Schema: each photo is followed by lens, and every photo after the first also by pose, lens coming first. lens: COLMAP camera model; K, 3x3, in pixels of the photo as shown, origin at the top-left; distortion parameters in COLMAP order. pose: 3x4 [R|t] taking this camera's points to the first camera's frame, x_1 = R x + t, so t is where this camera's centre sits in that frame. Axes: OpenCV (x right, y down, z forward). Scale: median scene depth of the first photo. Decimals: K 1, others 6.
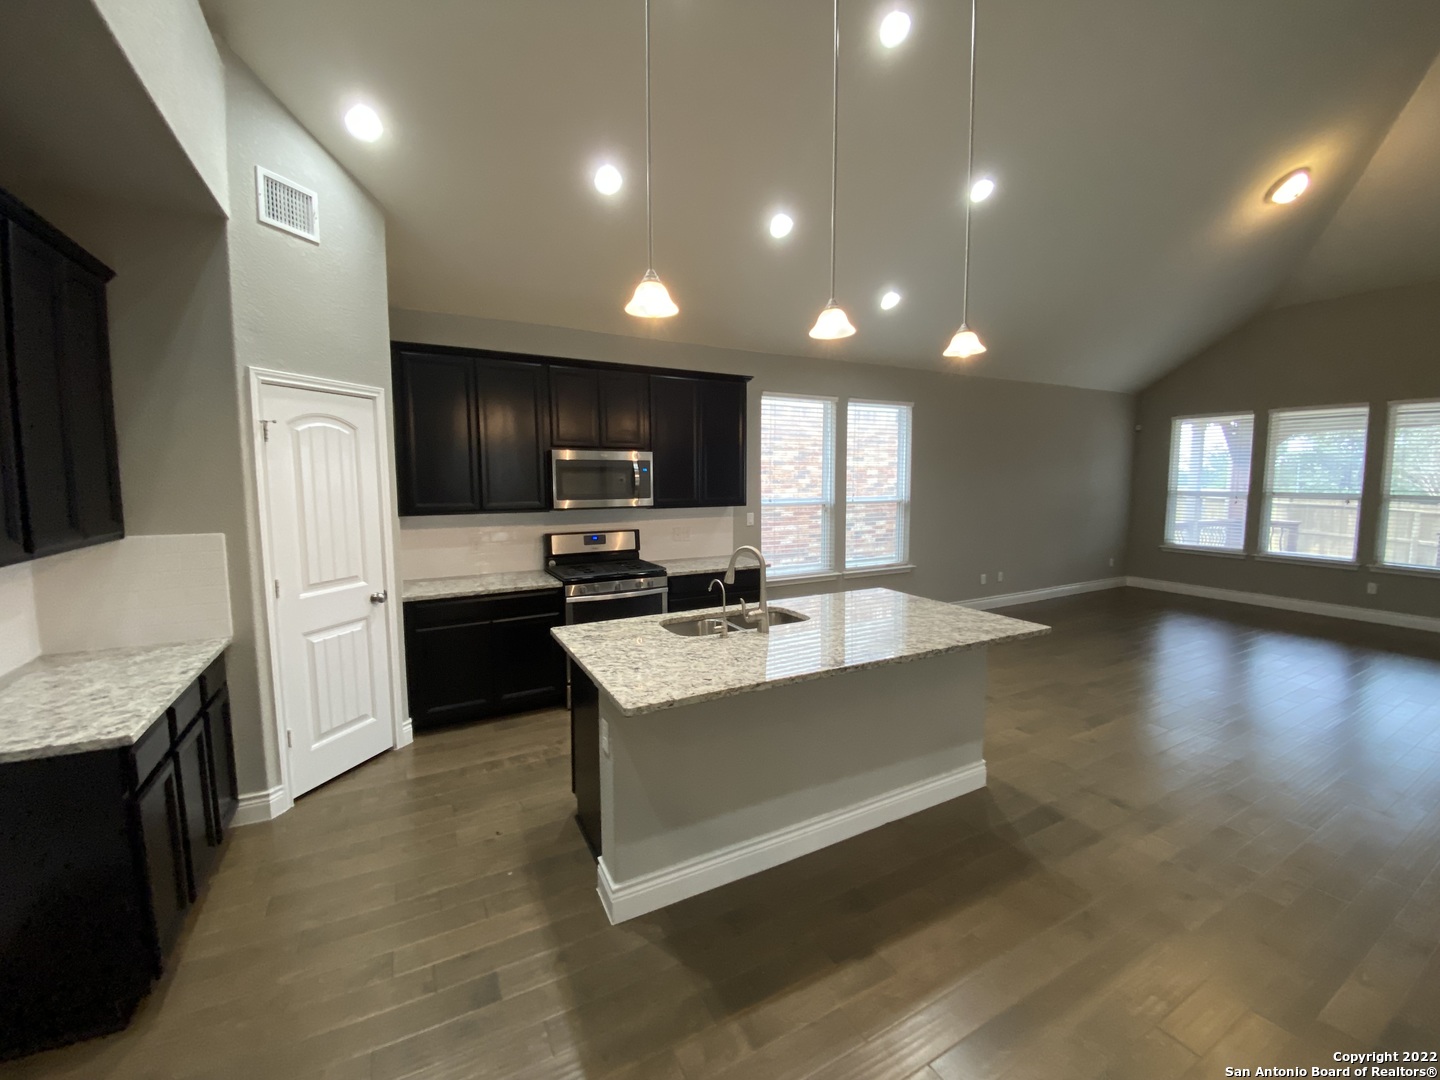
lens RADIAL K [[578.2, 0, 714.8], [0, 578.2, 532.7], [0, 0, 1]] dist [0.025165, -0.021319]
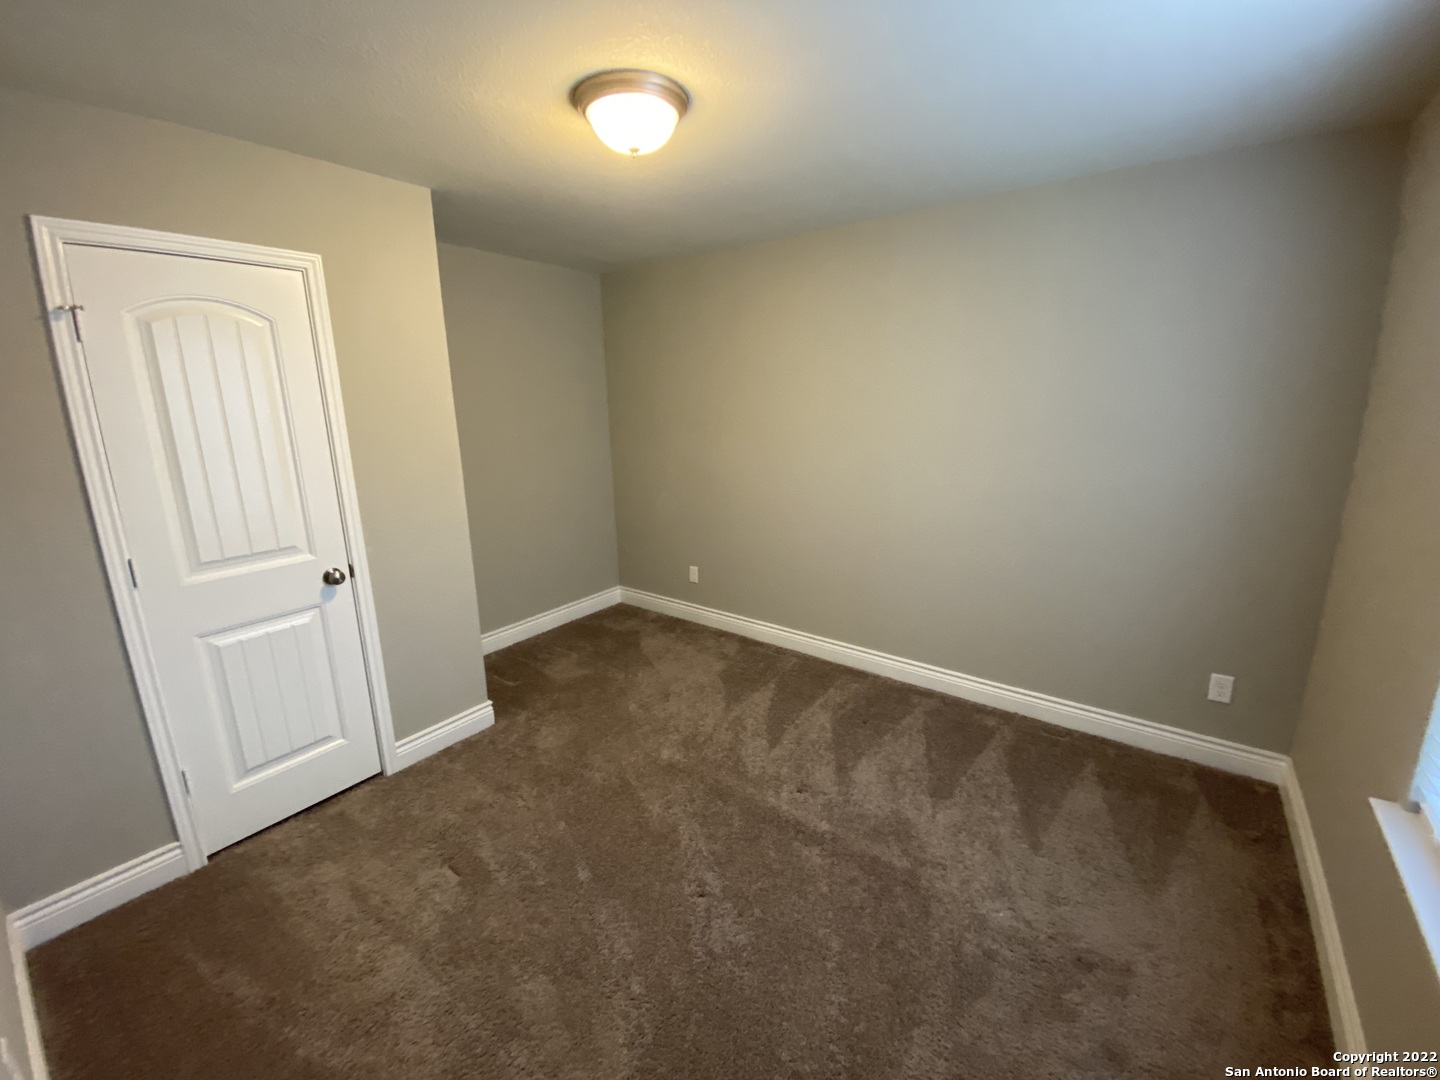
lens RADIAL K [[578.2, 0, 714.8], [0, 578.2, 532.7], [0, 0, 1]] dist [0.025165, -0.021319]
pose [[0.942781, 0.075598, -0.324729, 0.065637], [-0.028385, 0.988618, 0.147743, -0.056767], [0.332202, -0.130072, 0.934196, 0.546558]]
